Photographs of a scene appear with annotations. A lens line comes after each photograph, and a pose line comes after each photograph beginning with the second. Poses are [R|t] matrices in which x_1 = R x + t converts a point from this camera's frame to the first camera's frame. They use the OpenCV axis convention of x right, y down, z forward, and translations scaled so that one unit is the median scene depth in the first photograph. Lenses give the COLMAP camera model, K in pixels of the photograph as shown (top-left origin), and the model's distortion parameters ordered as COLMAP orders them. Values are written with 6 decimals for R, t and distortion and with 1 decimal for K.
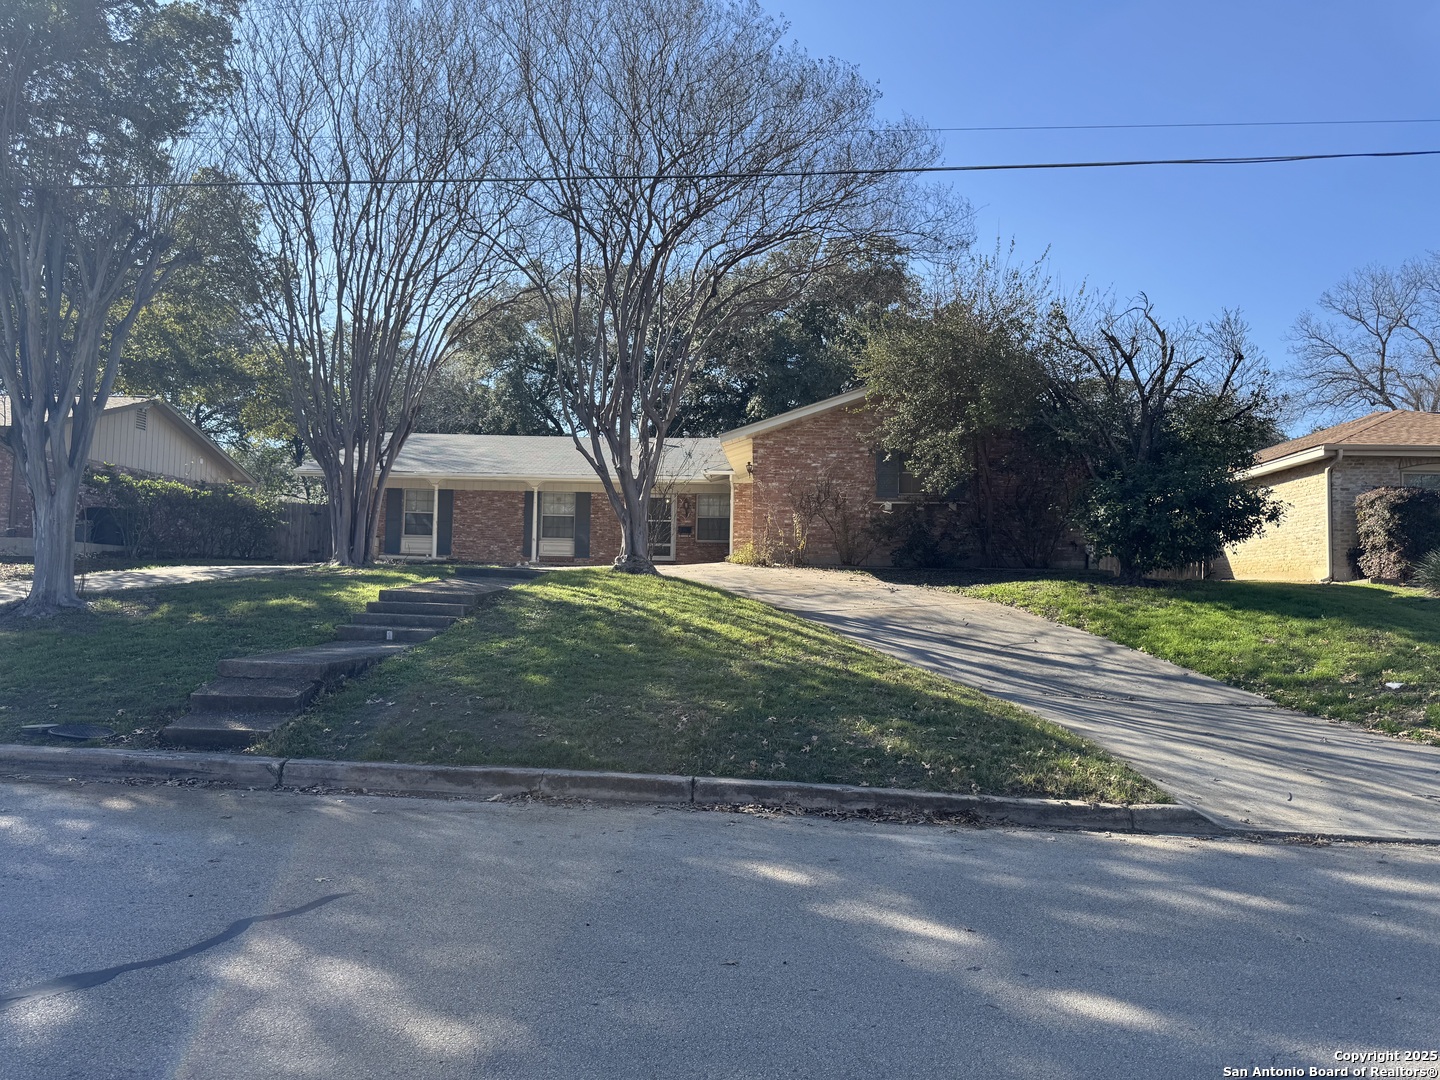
lens RADIAL K [[1007.1, 0, 715.4], [0, 1007.1, 538.9], [0, 0, 1]] dist [0.030384, -0.003290]
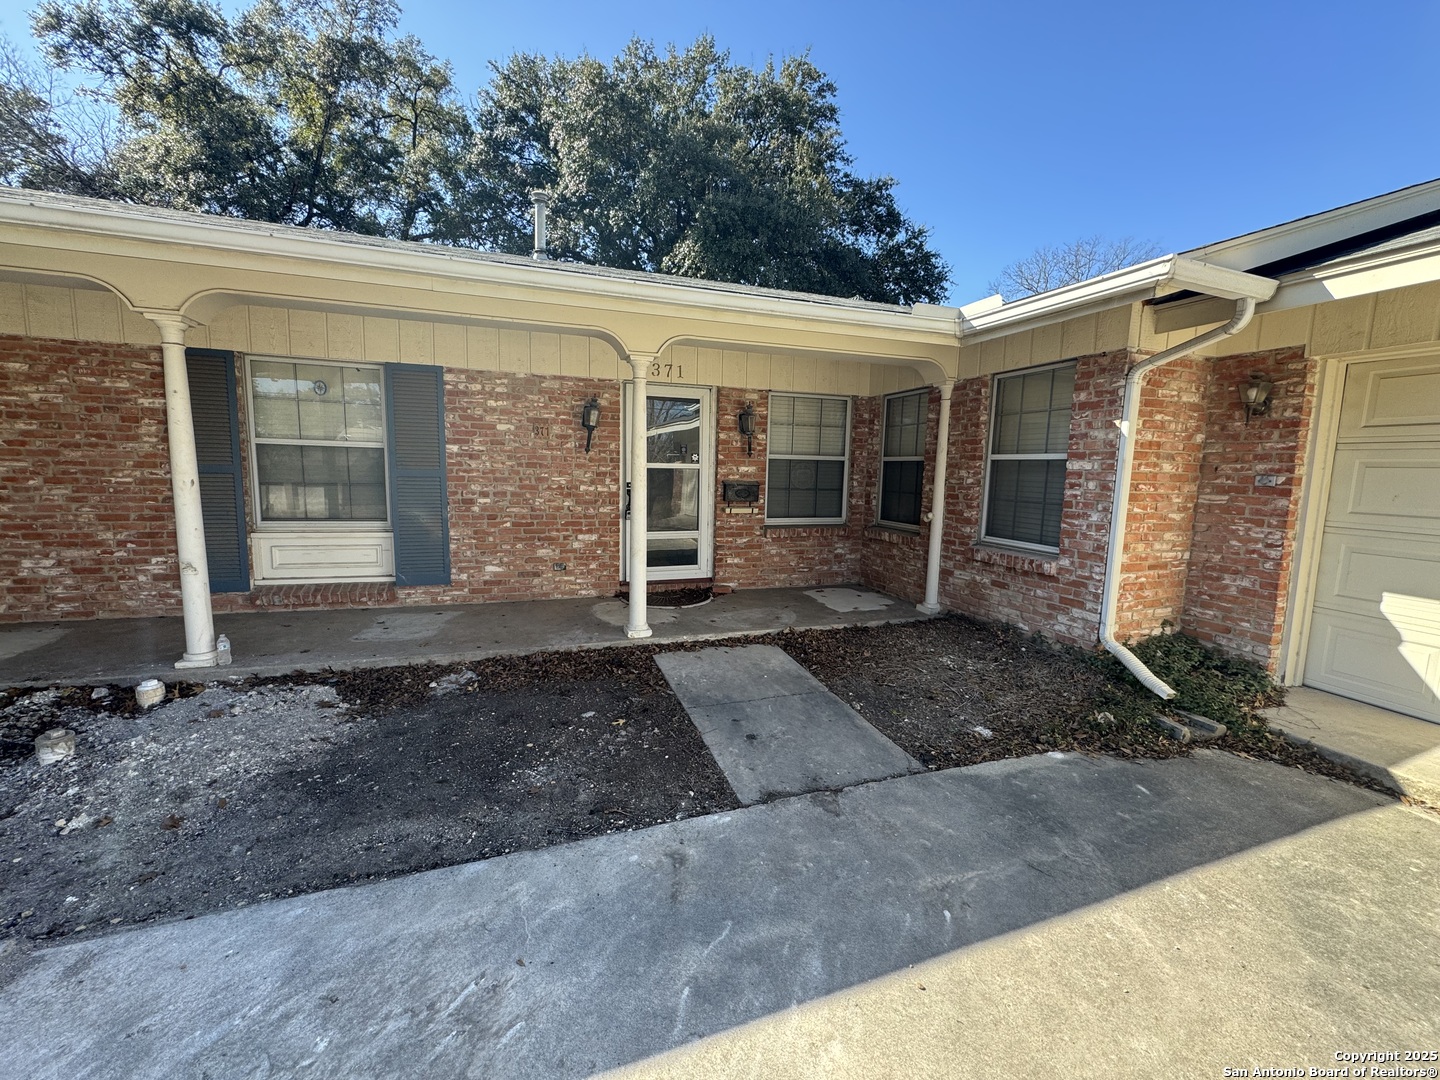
lens RADIAL K [[578.7, 0, 720.8], [0, 578.7, 540.7], [0, 0, 1]] dist [-0.013354, 0.000827]
pose [[0.923816, -0.045255, 0.380153, -0.113672], [-0.026995, 0.982817, 0.182600, -0.029103], [-0.381884, -0.178951, 0.906720, 0.803631]]
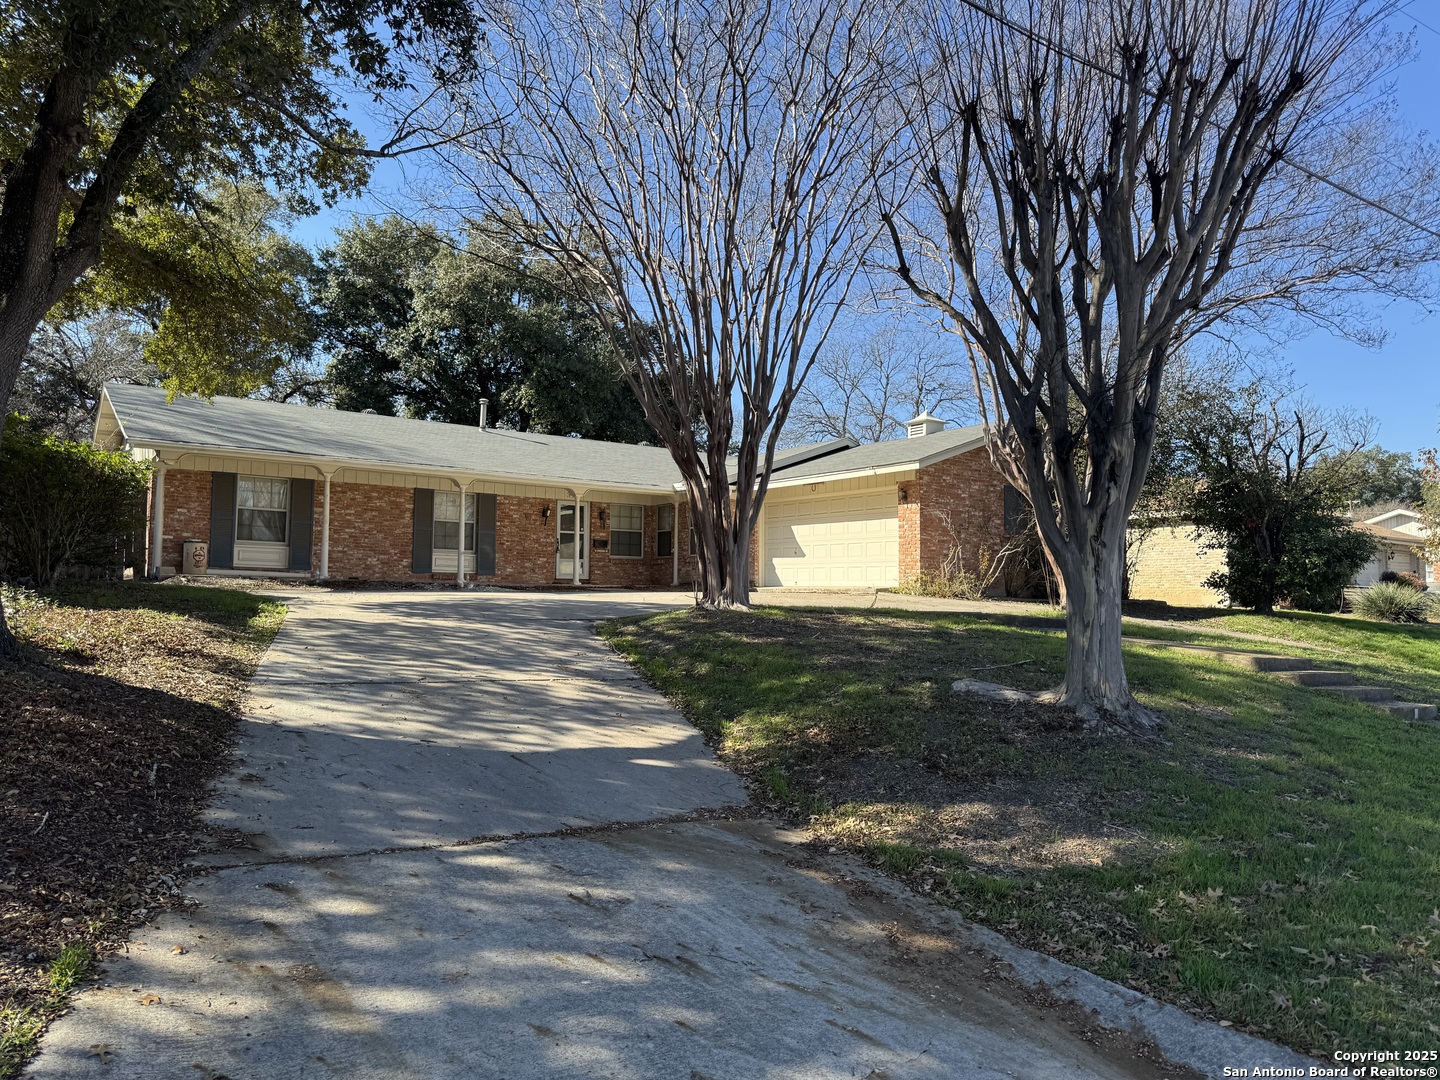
lens RADIAL K [[1007.1, 0, 717.3], [0, 1007.1, 541.3], [0, 0, 1]] dist [0.030384, -0.003290]
pose [[0.777732, 0.025977, 0.628059, -0.491876], [-0.031468, 0.999502, -0.002373, -0.012163], [-0.627808, -0.017918, 0.778162, 0.255623]]
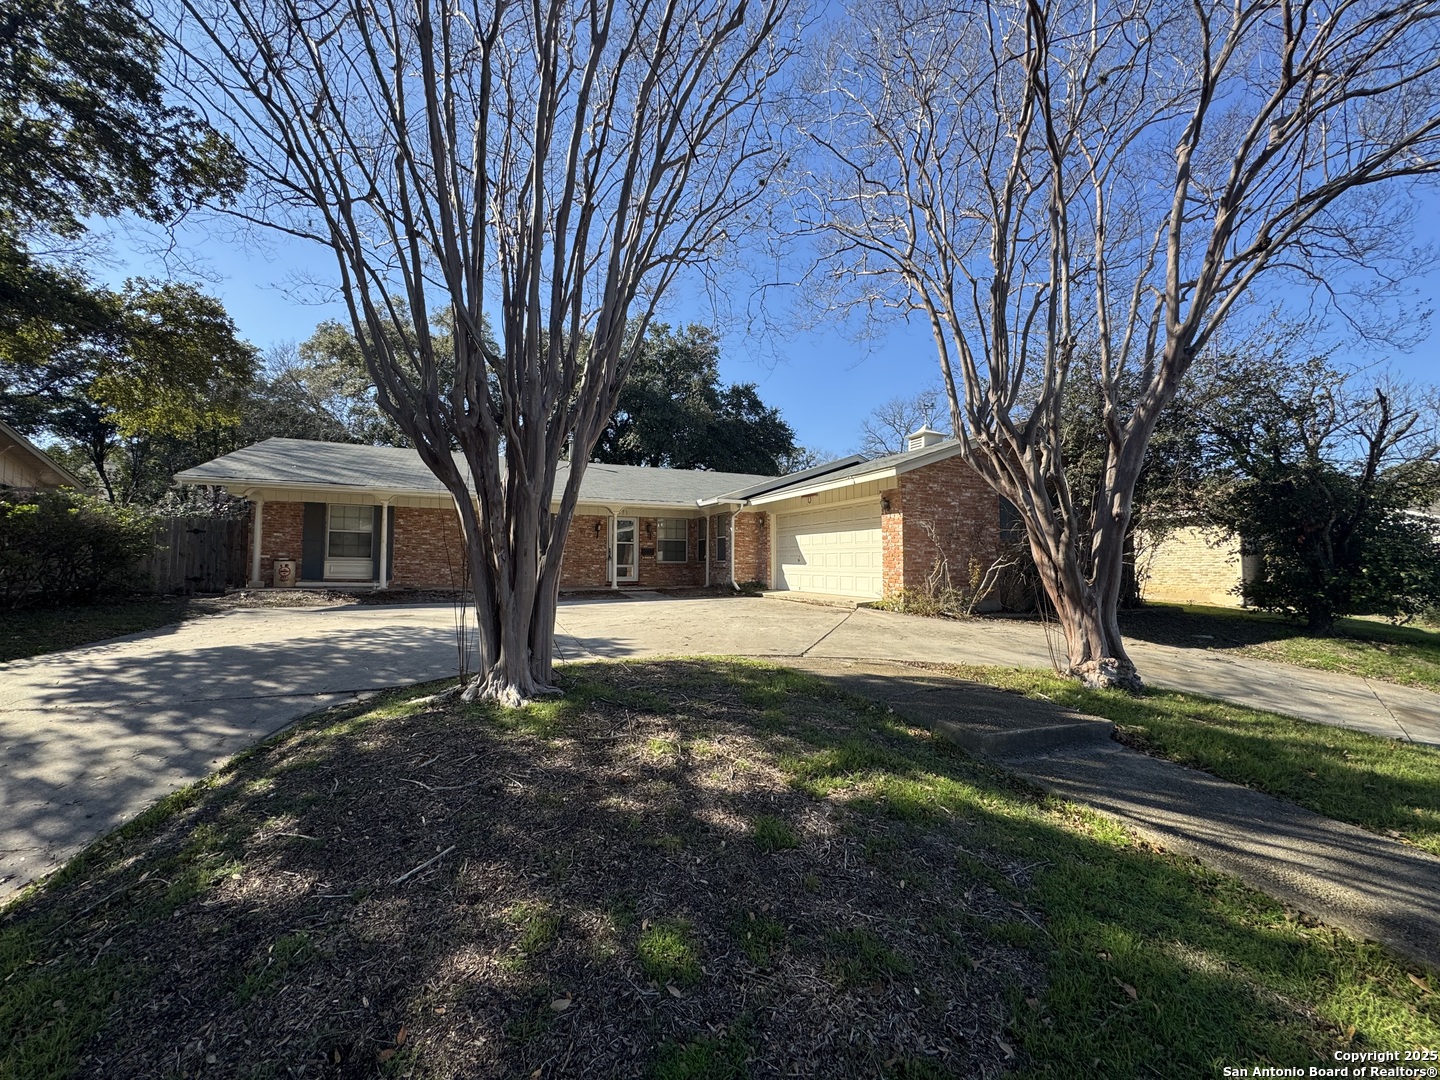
lens RADIAL K [[578.7, 0, 719.2], [0, 578.7, 541.9], [0, 0, 1]] dist [-0.013354, 0.000827]
pose [[0.891058, 0.004975, 0.453863, -0.235993], [-0.013061, 0.999807, 0.014682, -0.028808], [-0.453702, -0.019010, 0.890951, 0.420450]]
